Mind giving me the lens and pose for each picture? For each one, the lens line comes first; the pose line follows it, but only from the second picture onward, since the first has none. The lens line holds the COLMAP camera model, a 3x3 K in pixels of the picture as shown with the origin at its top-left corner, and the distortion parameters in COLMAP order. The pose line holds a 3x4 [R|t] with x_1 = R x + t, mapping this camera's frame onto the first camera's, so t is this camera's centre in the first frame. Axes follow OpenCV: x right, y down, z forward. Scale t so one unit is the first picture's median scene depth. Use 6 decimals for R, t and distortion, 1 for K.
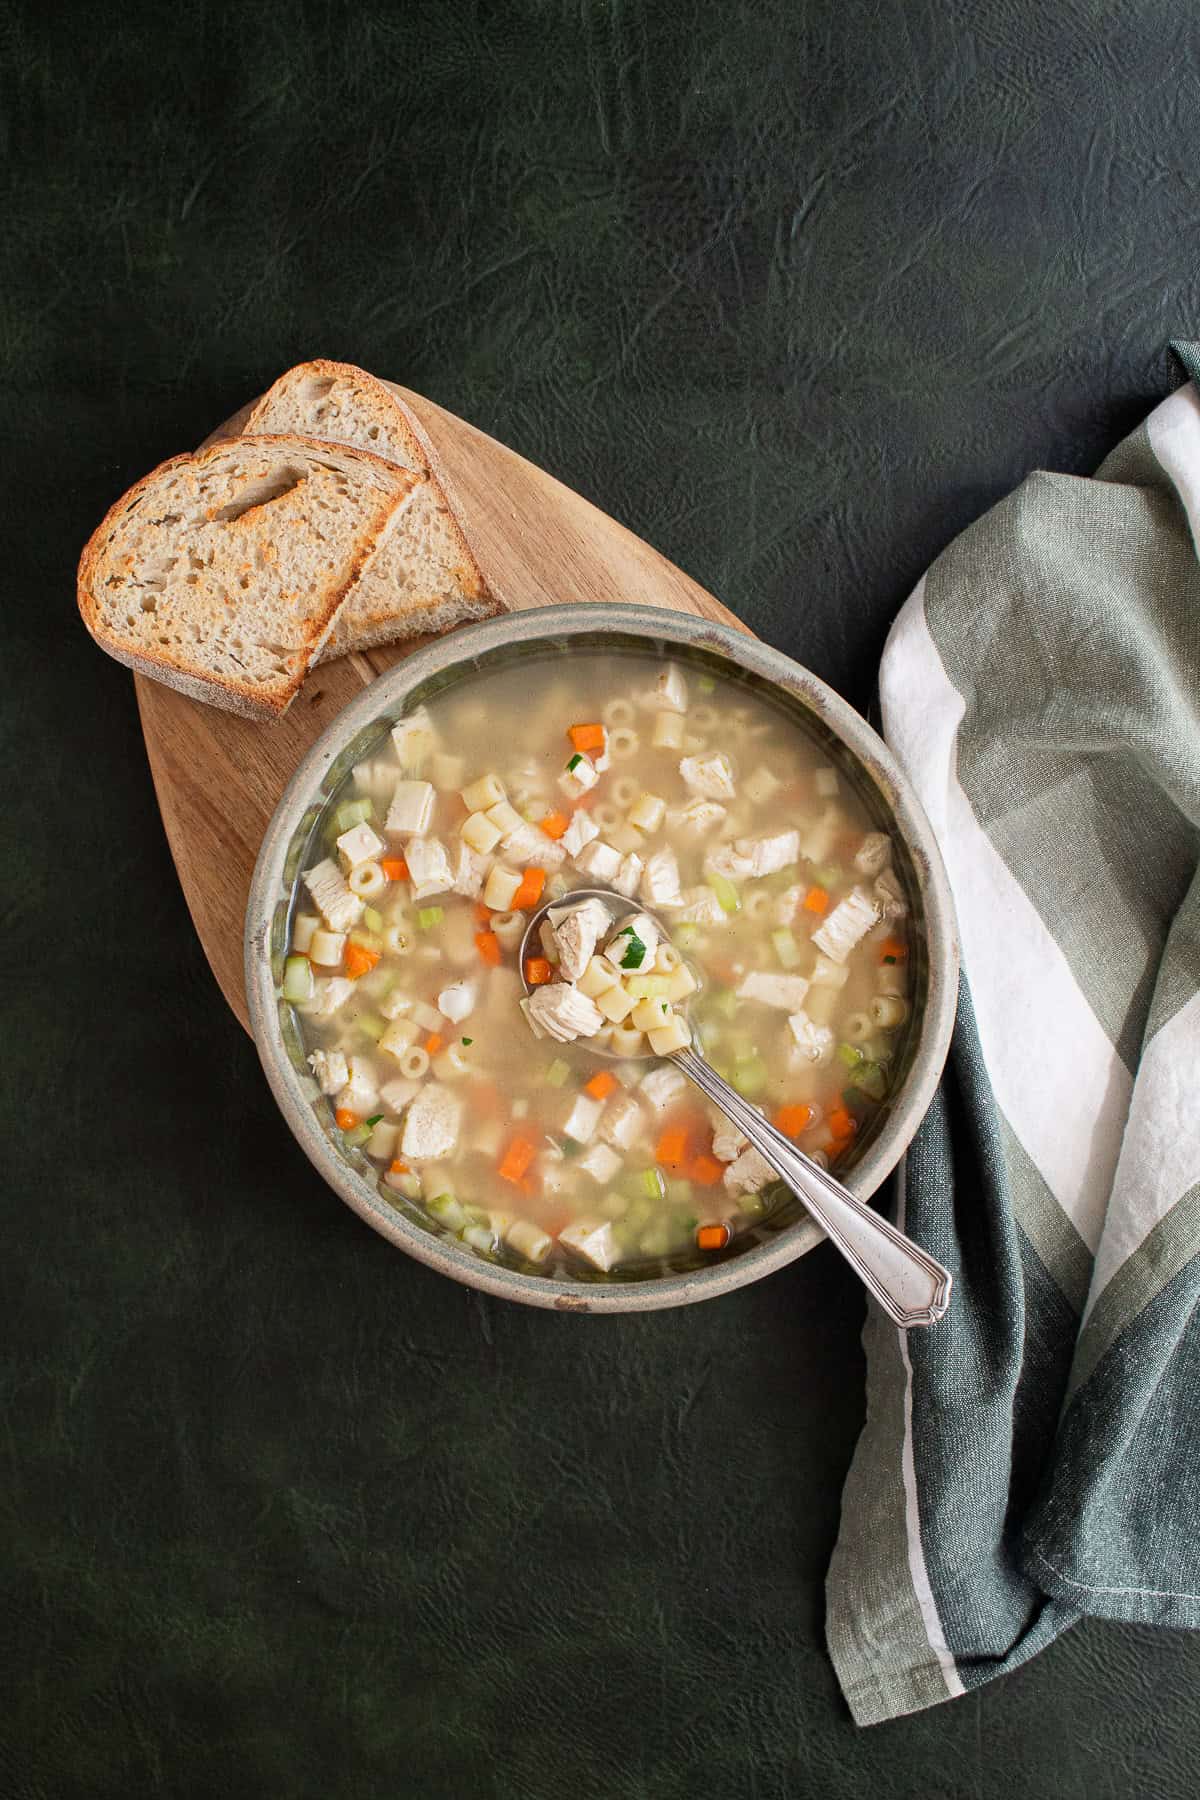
lens RADIAL K [[1754.6, 0, 600.0], [0, 1754.6, 900.0], [0, 0, 1]] dist [-0.157367, 0.167468]
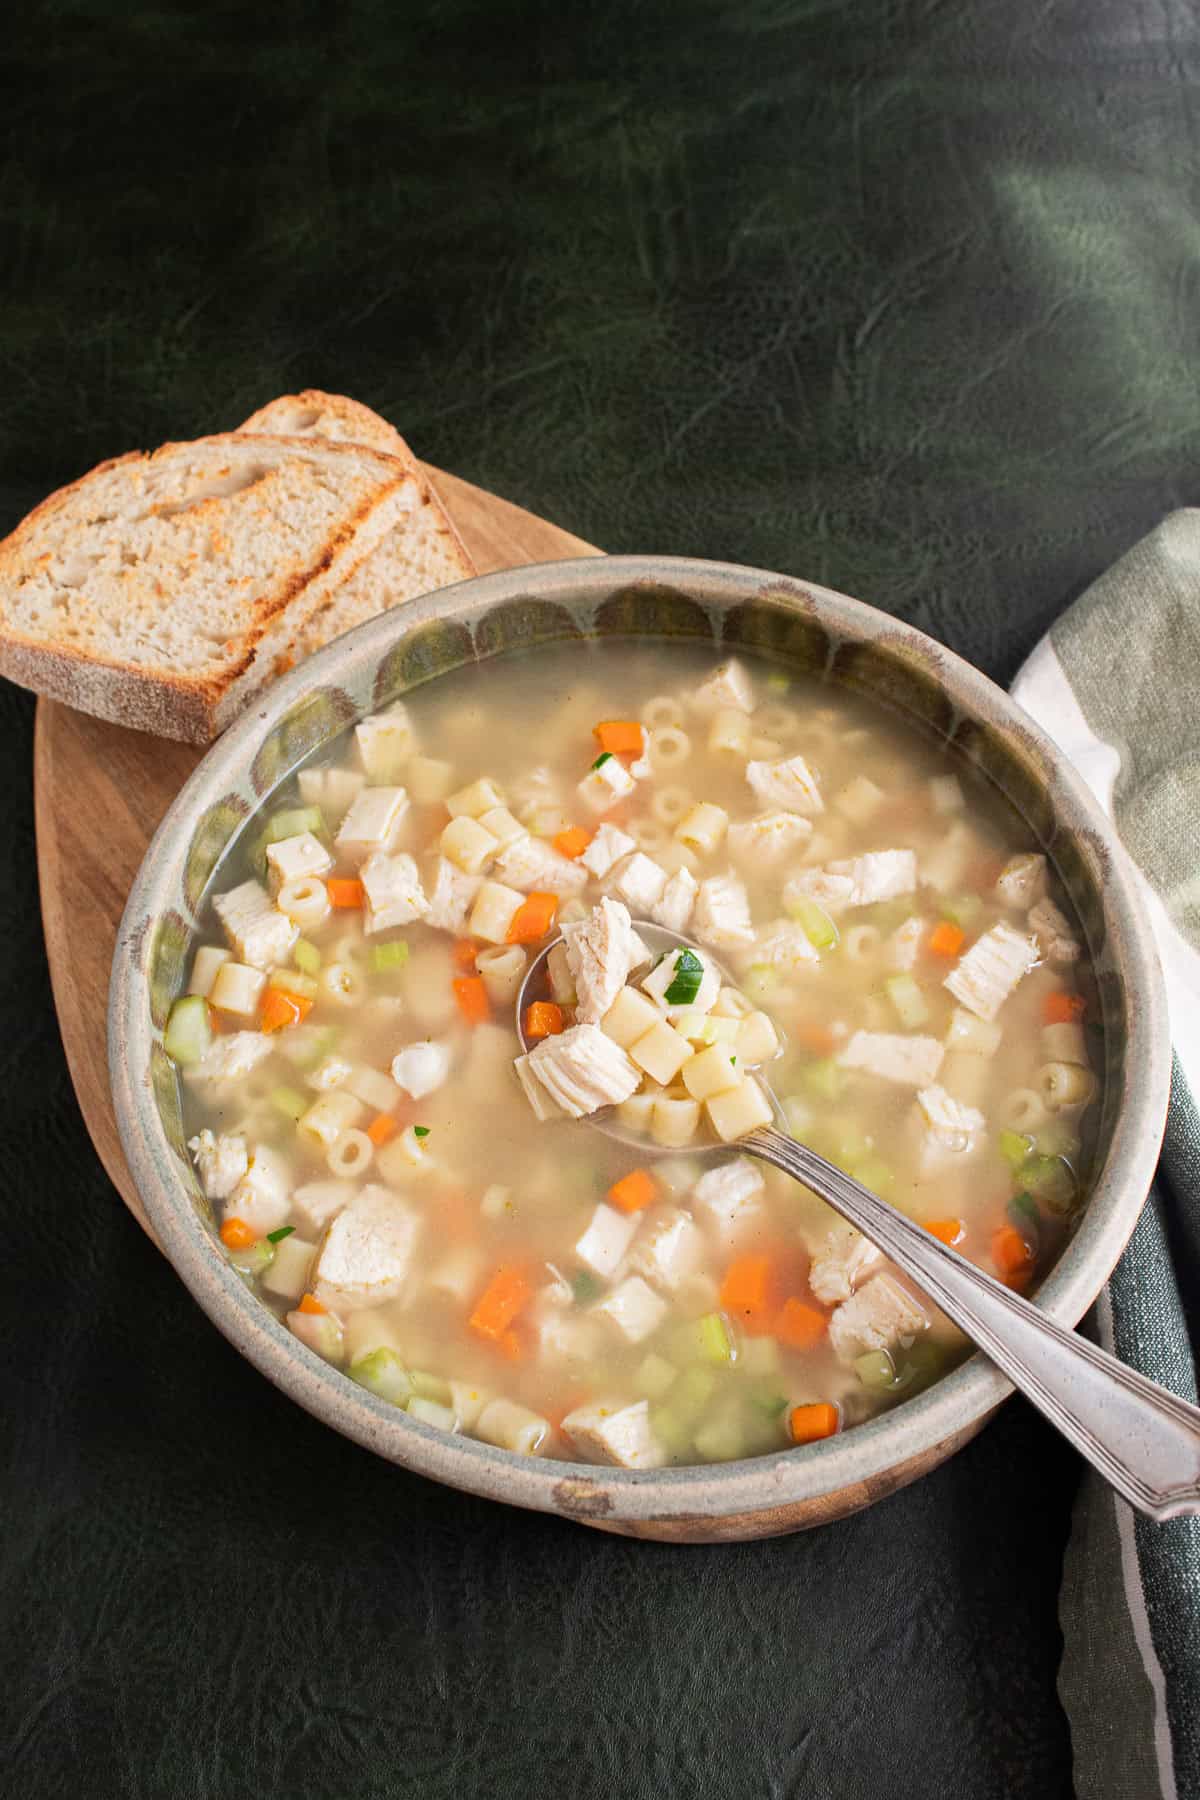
lens RADIAL K [[1754.6, 0, 600.0], [0, 1754.6, 900.0], [0, 0, 1]] dist [-0.157367, 0.167468]
pose [[0.999790, 0.011782, -0.016767, -0.002527], [-0.018132, 0.889851, -0.455890, 0.304322], [0.009549, 0.456099, 0.889878, 0.375223]]
